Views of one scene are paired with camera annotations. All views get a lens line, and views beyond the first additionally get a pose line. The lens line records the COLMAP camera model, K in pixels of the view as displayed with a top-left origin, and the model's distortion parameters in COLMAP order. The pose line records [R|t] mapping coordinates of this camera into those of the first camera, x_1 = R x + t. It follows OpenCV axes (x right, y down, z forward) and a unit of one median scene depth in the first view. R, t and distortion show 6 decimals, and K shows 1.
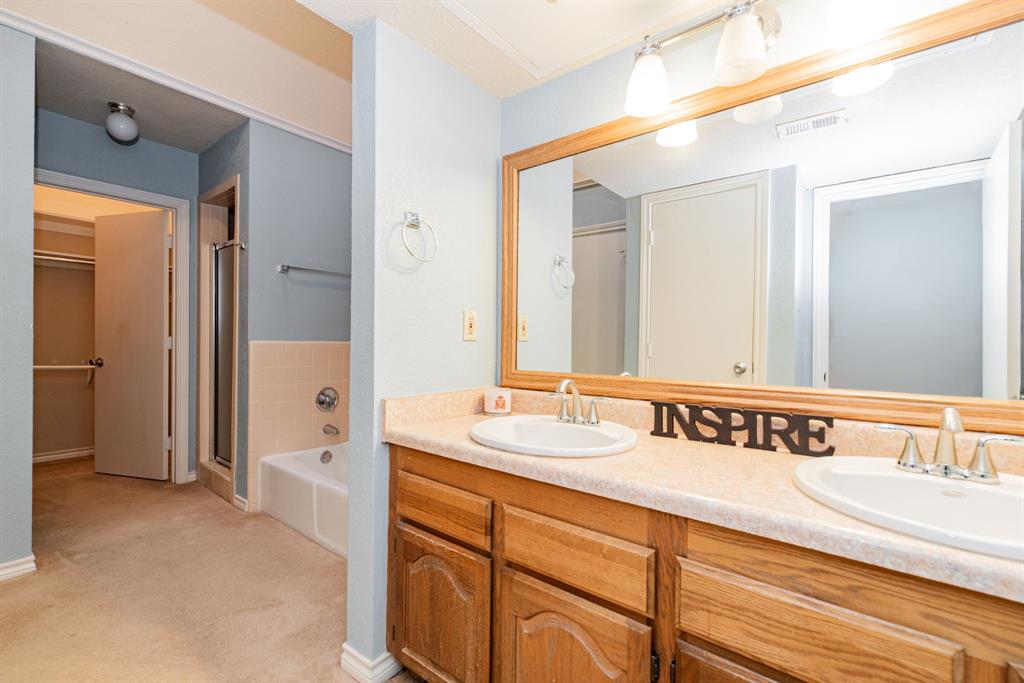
lens RADIAL K [[445.0, 0, 510.5], [0, 445.0, 341.9], [0, 0, 1]] dist [0.007100, 0.000444]
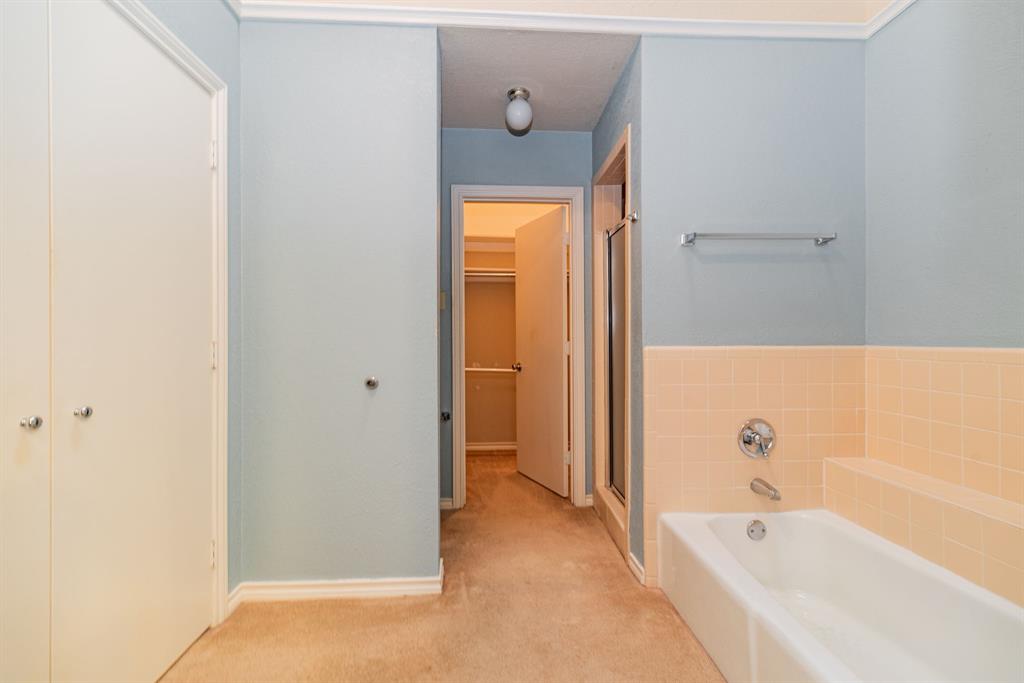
lens RADIAL K [[445.0, 0, 510.5], [0, 445.0, 341.9], [0, 0, 1]] dist [0.007100, 0.000444]
pose [[0.671351, -0.012290, -0.741037, -0.178843], [0.007227, 0.999924, -0.010036, -0.002876], [0.741104, 0.001382, 0.671389, 0.324829]]
